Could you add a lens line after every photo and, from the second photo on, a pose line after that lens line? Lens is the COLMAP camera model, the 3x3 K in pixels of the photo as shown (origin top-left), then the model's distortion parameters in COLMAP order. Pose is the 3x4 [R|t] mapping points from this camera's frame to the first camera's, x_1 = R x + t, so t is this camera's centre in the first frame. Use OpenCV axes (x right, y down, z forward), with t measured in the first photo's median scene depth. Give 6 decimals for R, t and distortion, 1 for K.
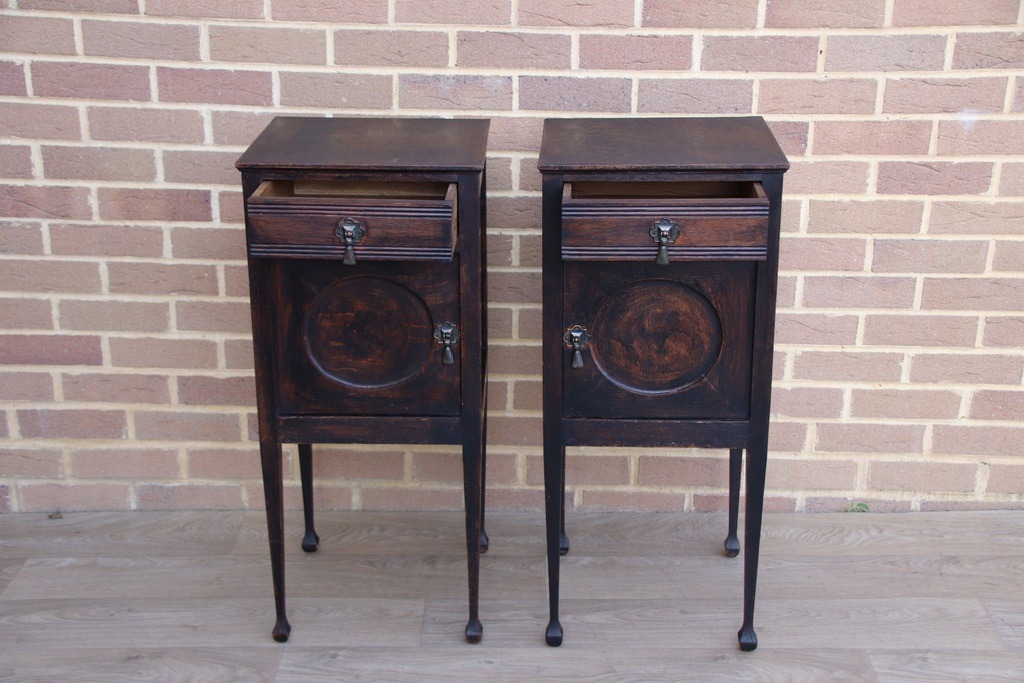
lens RADIAL K [[1457.1, 0, 510.8], [0, 1457.1, 356.9], [0, 0, 1]] dist [0.098675, 0.635694]
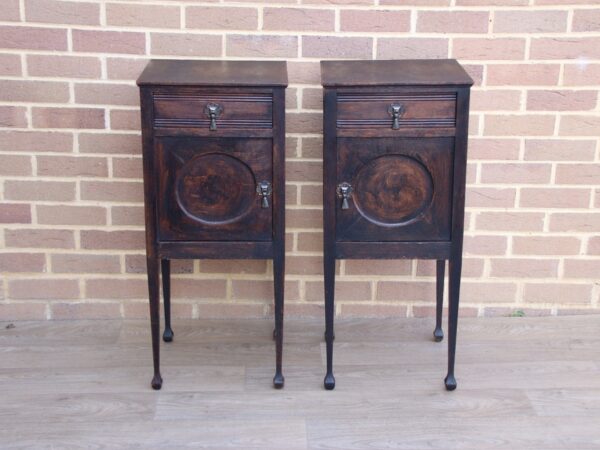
lens RADIAL K [[1099.9, 0, 299.3], [0, 1099.9, 236.6], [0, 0, 1]] dist [0.212578, 0.611285]
pose [[0.999104, -0.005781, 0.041918, -0.048703], [0.007686, 0.998938, -0.045438, 0.079599], [-0.041611, 0.045720, 0.998087, -0.188411]]
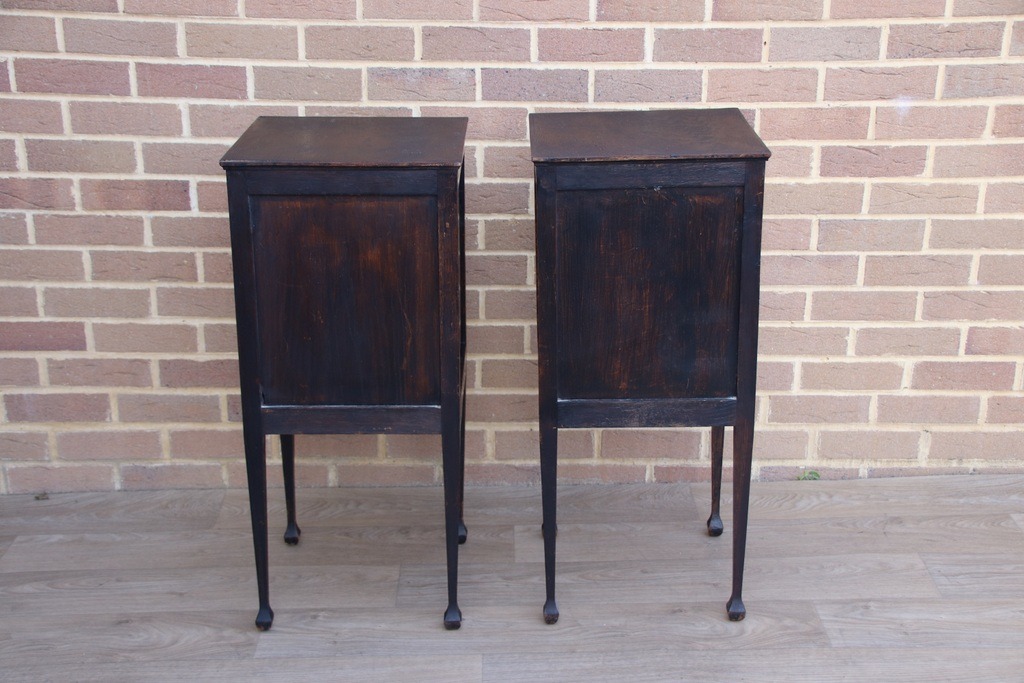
lens RADIAL K [[1487.4, 0, 514.0], [0, 1487.4, 359.9], [0, 0, 1]] dist [0.110891, 0.650798]
pose [[0.999681, -0.015058, 0.020283, 0.003908], [0.015200, 0.999861, -0.006846, 0.025797], [-0.020177, 0.007152, 0.999771, -0.076656]]
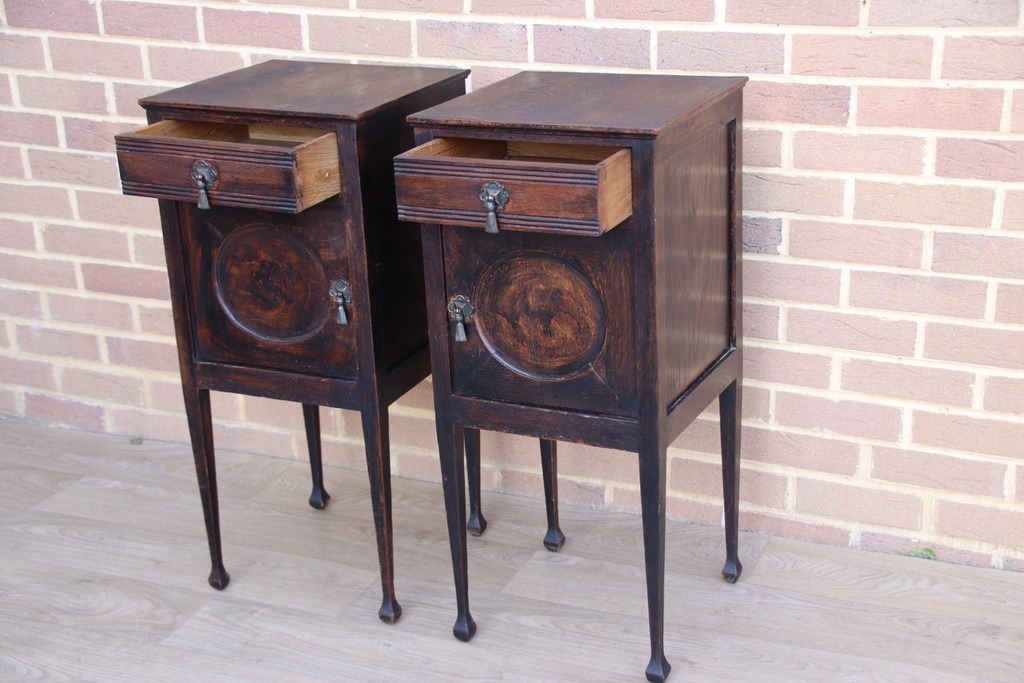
lens RADIAL K [[1535.0, 0, 513.8], [0, 1535.0, 361.1], [0, 0, 1]] dist [0.121076, 0.730733]
pose [[0.917986, 0.105019, -0.382457, 0.383328], [-0.099317, 0.994451, 0.034682, -0.014669], [0.383977, 0.006147, 0.923322, 0.101655]]
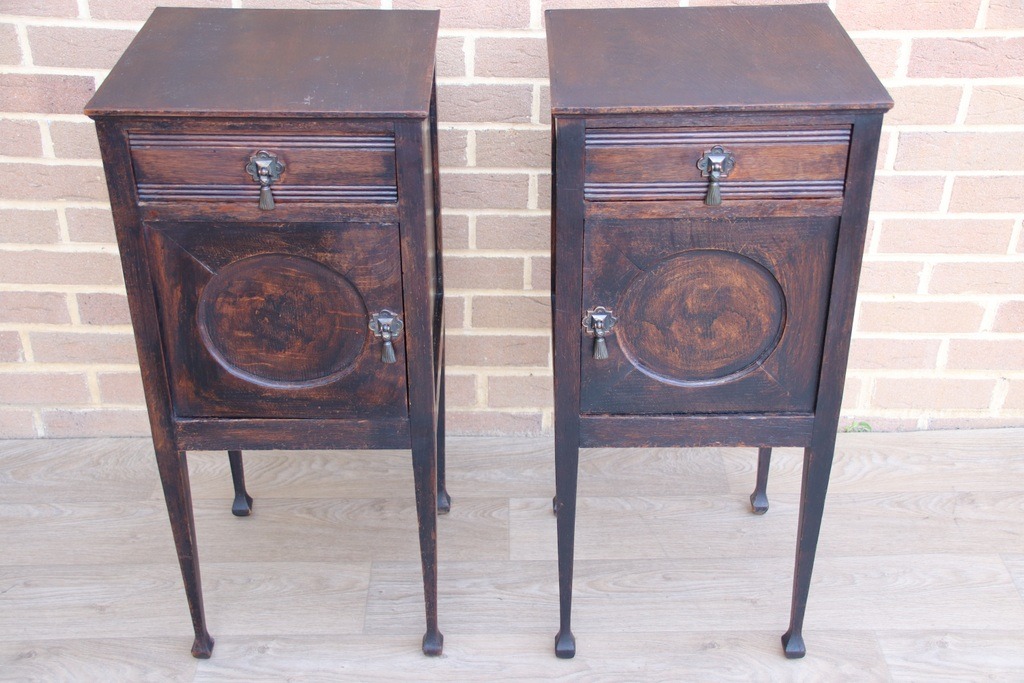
lens RADIAL K [[1318.2, 0, 511.9], [0, 1318.2, 358.7], [0, 0, 1]] dist [0.027856, 0.526435]
pose [[0.999785, -0.009856, 0.018227, 0.012072], [0.006192, 0.981542, 0.191147, -0.102269], [-0.019775, -0.190993, 0.981392, 0.244130]]
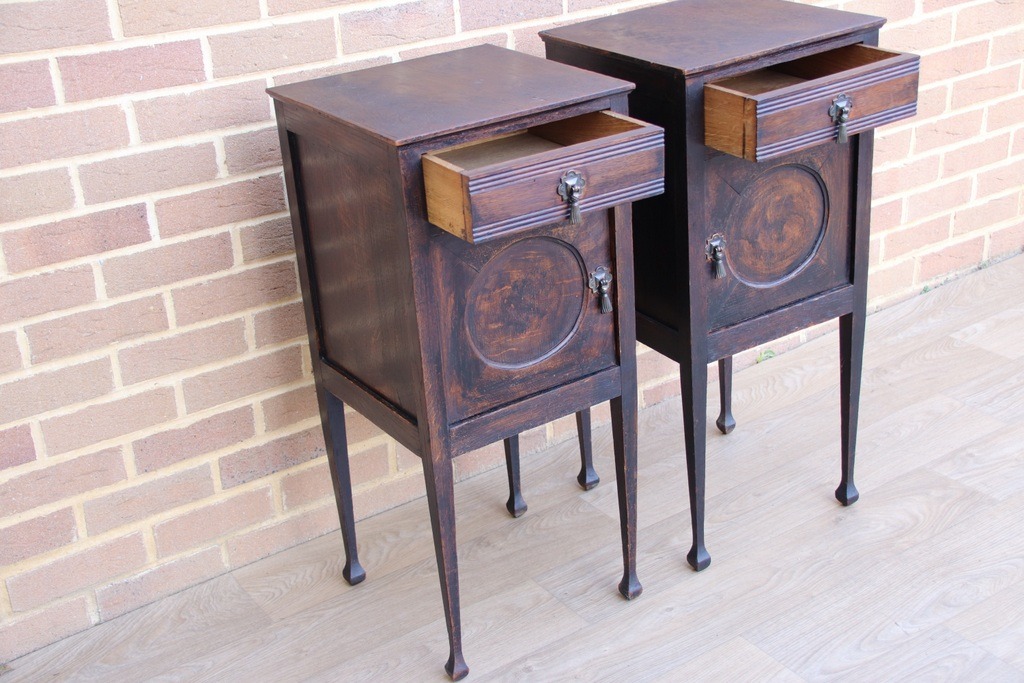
lens RADIAL K [[1418.0, 0, 516.8], [0, 1418.0, 354.9], [0, 0, 1]] dist [0.061645, 0.678143]
pose [[0.816694, -0.289585, 0.499151, -0.459600], [0.259089, 0.956896, 0.131235, -0.085591], [-0.515639, 0.022146, 0.856520, 0.238751]]
